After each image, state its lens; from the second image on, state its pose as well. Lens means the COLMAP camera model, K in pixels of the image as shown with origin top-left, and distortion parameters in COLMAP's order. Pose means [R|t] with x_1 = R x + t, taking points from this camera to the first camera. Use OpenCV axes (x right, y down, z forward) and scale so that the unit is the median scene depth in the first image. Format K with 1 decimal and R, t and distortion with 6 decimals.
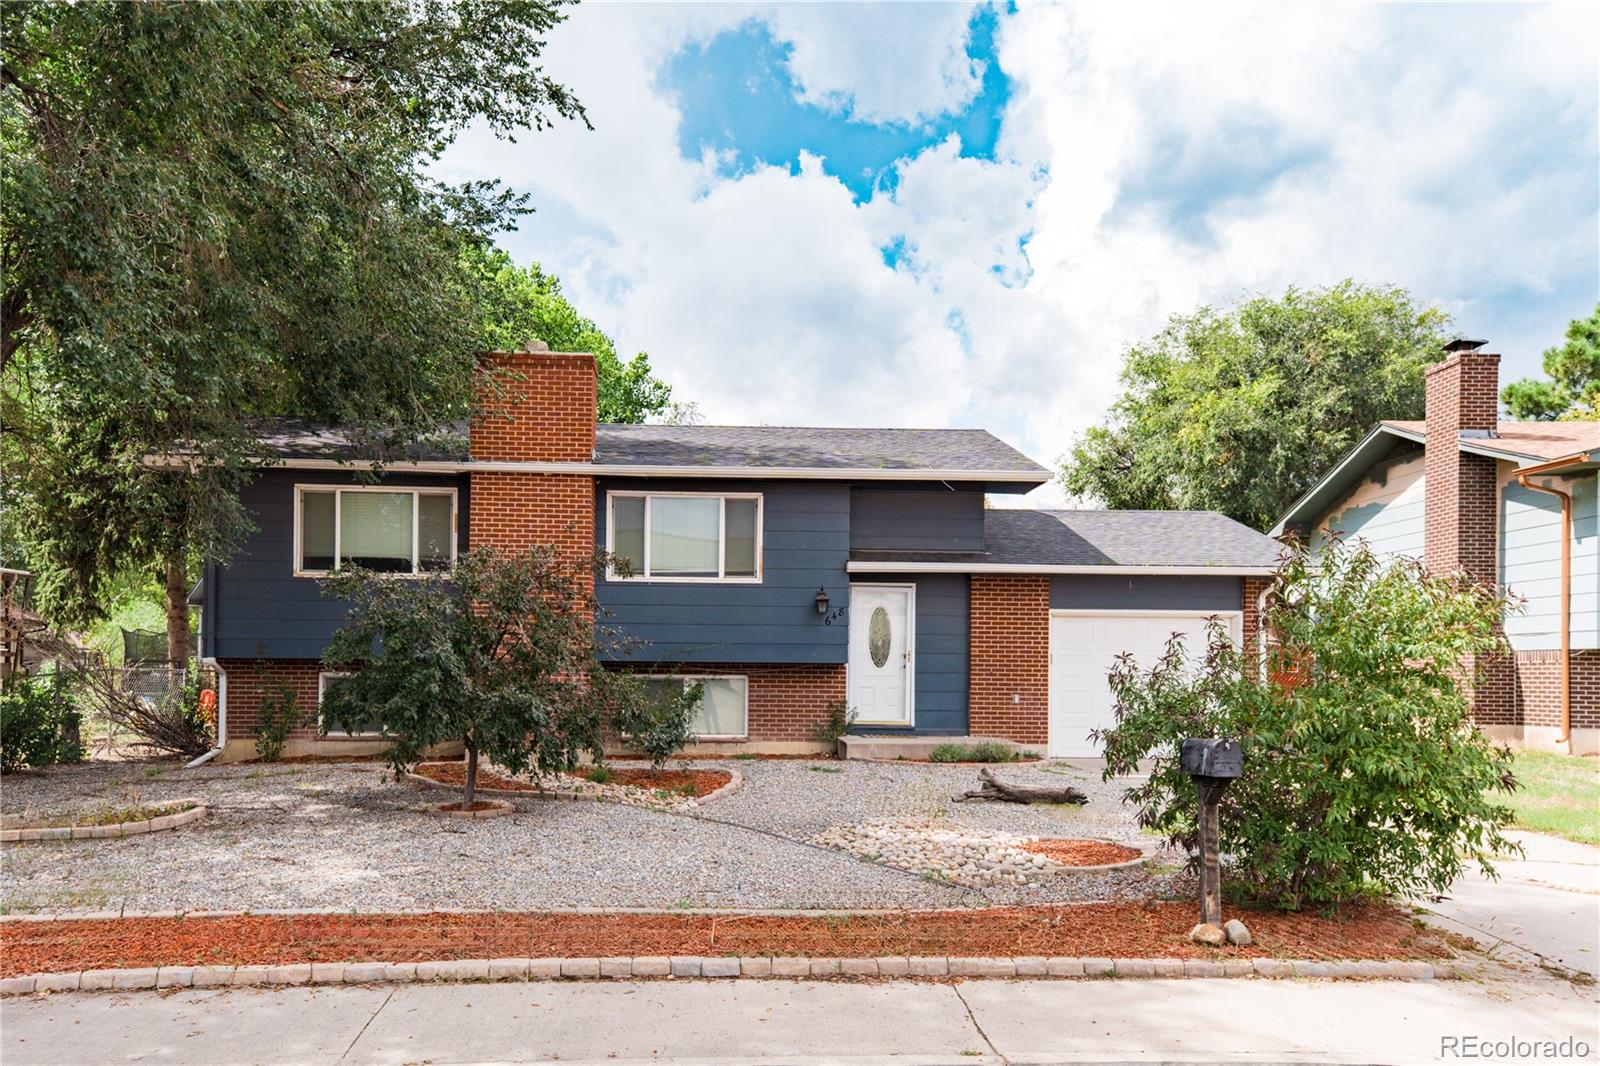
lens RADIAL K [[638.0, 0, 800.0], [0, 638.0, 533.0], [0, 0, 1]] dist [-0.000272, 0.000022]
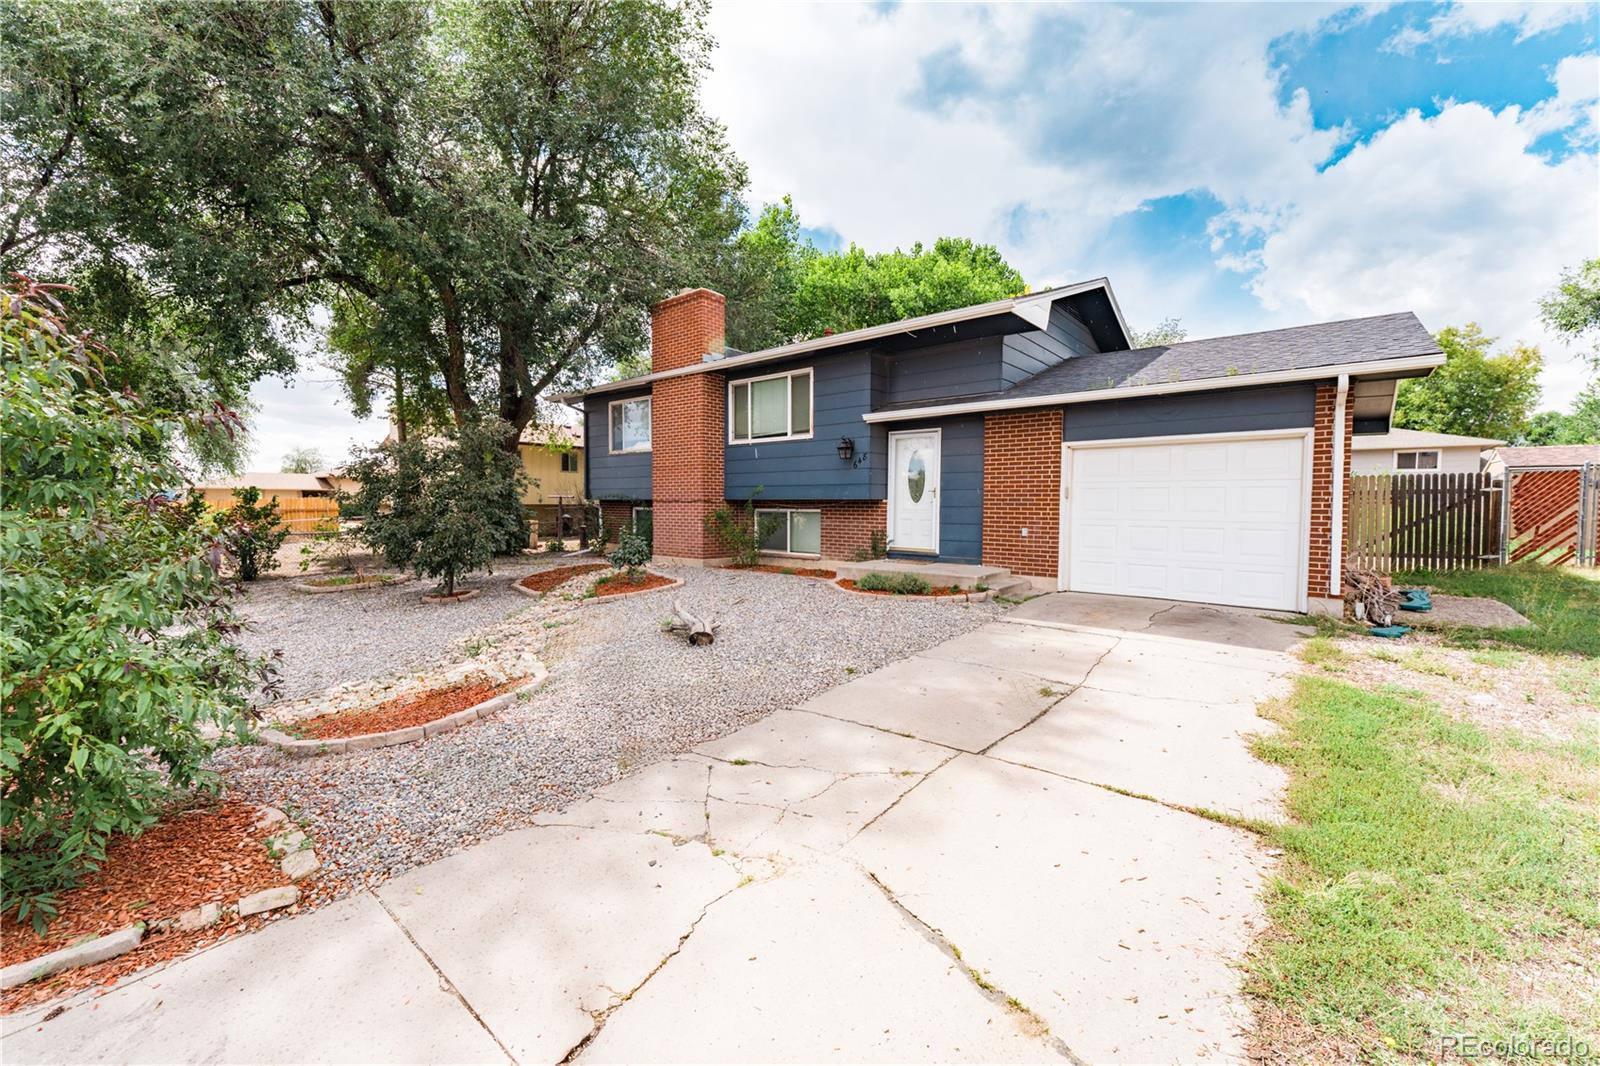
lens RADIAL K [[638.0, 0, 800.0], [0, 638.0, 533.0], [0, 0, 1]] dist [-0.000272, 0.000022]
pose [[0.744182, 0.026102, -0.667467, 0.750902], [0.134628, 0.972870, 0.188146, 0.019205], [0.654270, -0.229874, 0.720479, 0.021189]]
